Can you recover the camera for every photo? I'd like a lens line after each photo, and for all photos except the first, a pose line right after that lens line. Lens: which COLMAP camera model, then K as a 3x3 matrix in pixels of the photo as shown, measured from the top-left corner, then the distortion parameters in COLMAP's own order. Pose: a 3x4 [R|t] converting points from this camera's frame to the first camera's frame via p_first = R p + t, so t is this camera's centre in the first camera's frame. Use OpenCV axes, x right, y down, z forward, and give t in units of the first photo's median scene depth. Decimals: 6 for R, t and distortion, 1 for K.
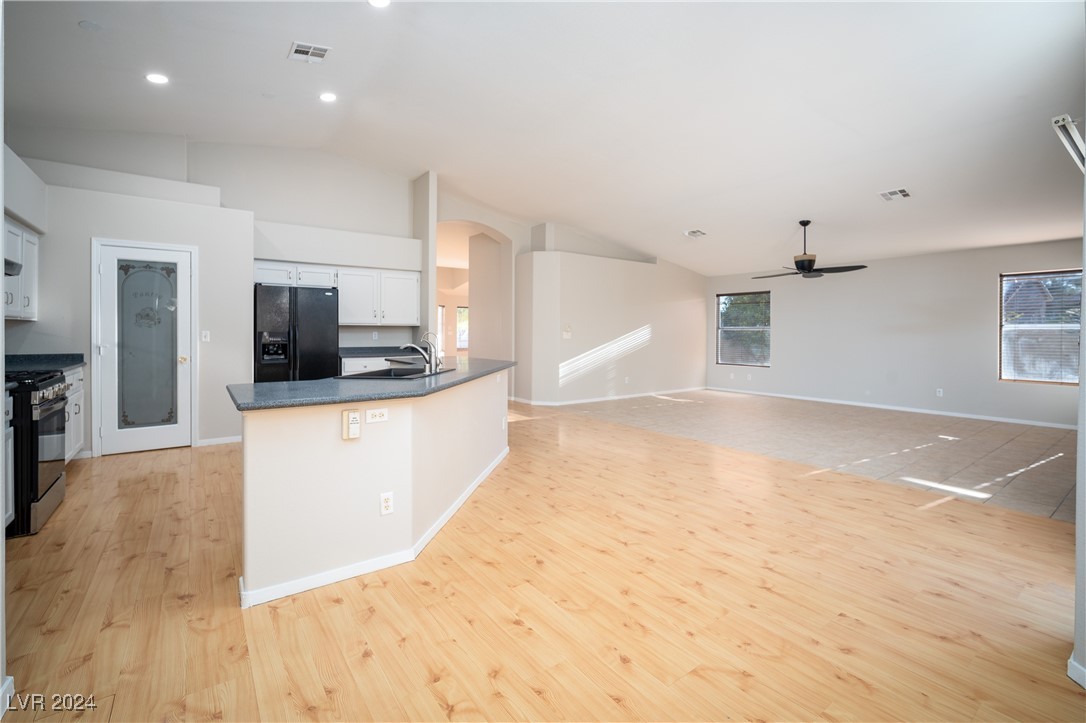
lens RADIAL K [[478.7, 0, 543.0], [0, 478.7, 361.5], [0, 0, 1]] dist [-0.025560, -0.000052]
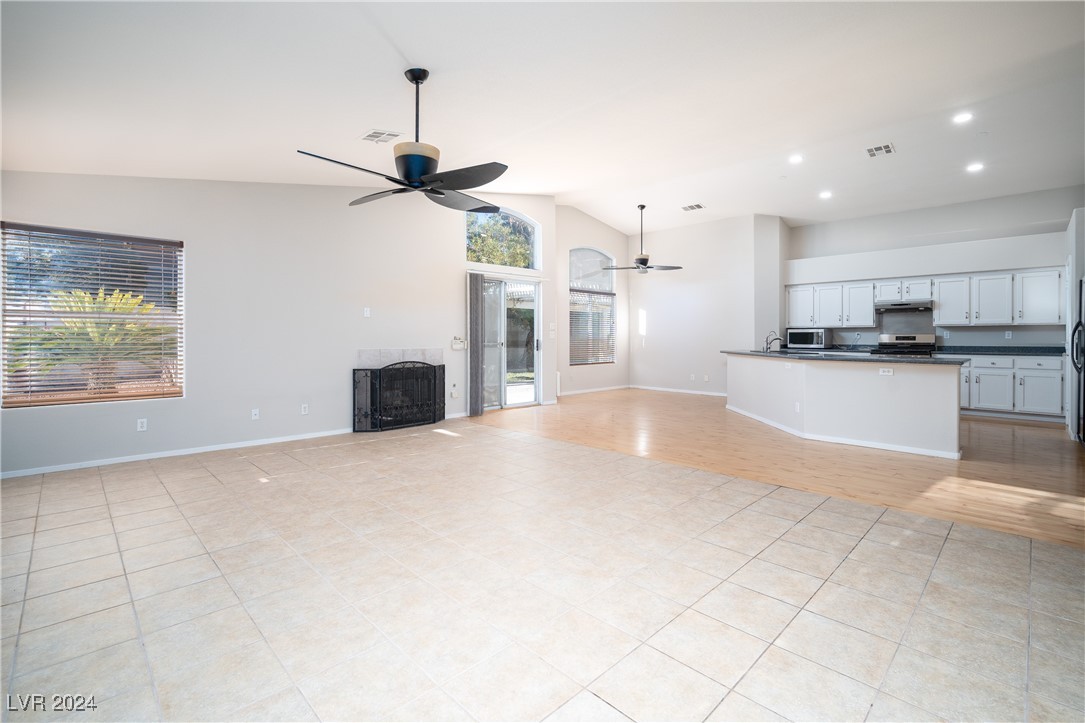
lens RADIAL K [[487.5, 0, 536.1], [0, 487.5, 338.7], [0, 0, 1]] dist [-0.001036, 0.000221]
pose [[-0.990326, -0.002239, -0.138743, 0.742121], [-0.012717, 0.997126, 0.074680, -0.130893], [0.138177, 0.075722, -0.987509, 2.186502]]
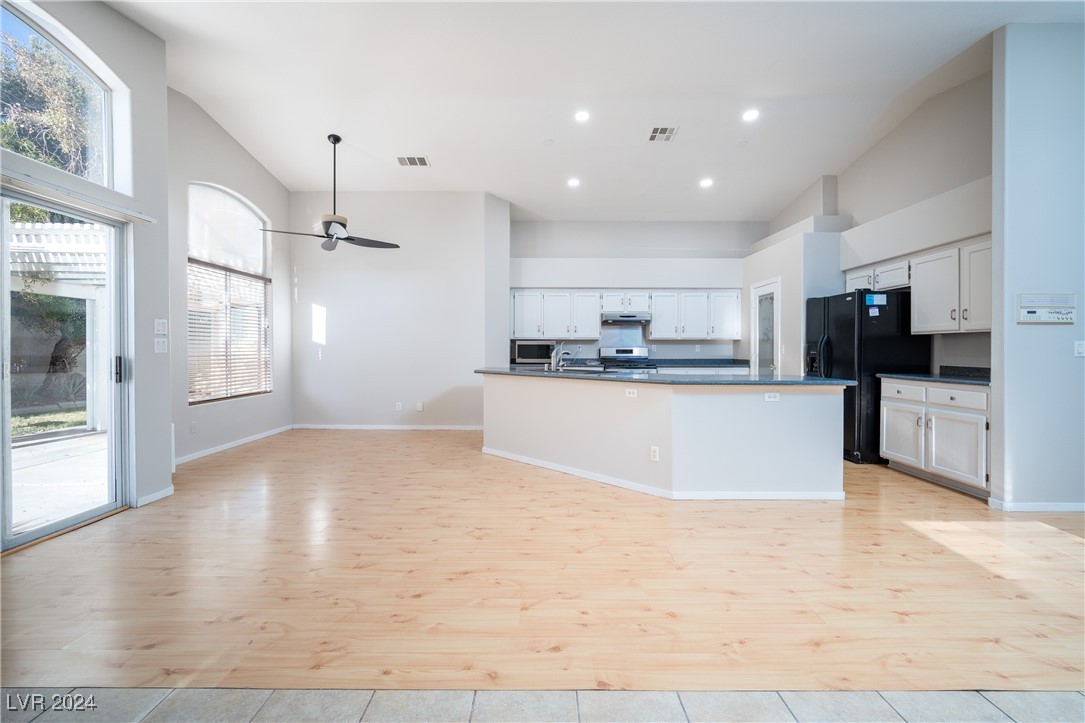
lens RADIAL K [[472.4, 0, 539.5], [0, 472.4, 354.1], [0, 0, 1]] dist [-0.015249, 0.005131]
pose [[-0.590860, 0.004214, -0.806763, 0.693036], [-0.061568, 0.996835, 0.050297, -0.075636], [0.804422, 0.079389, -0.588730, 1.389420]]
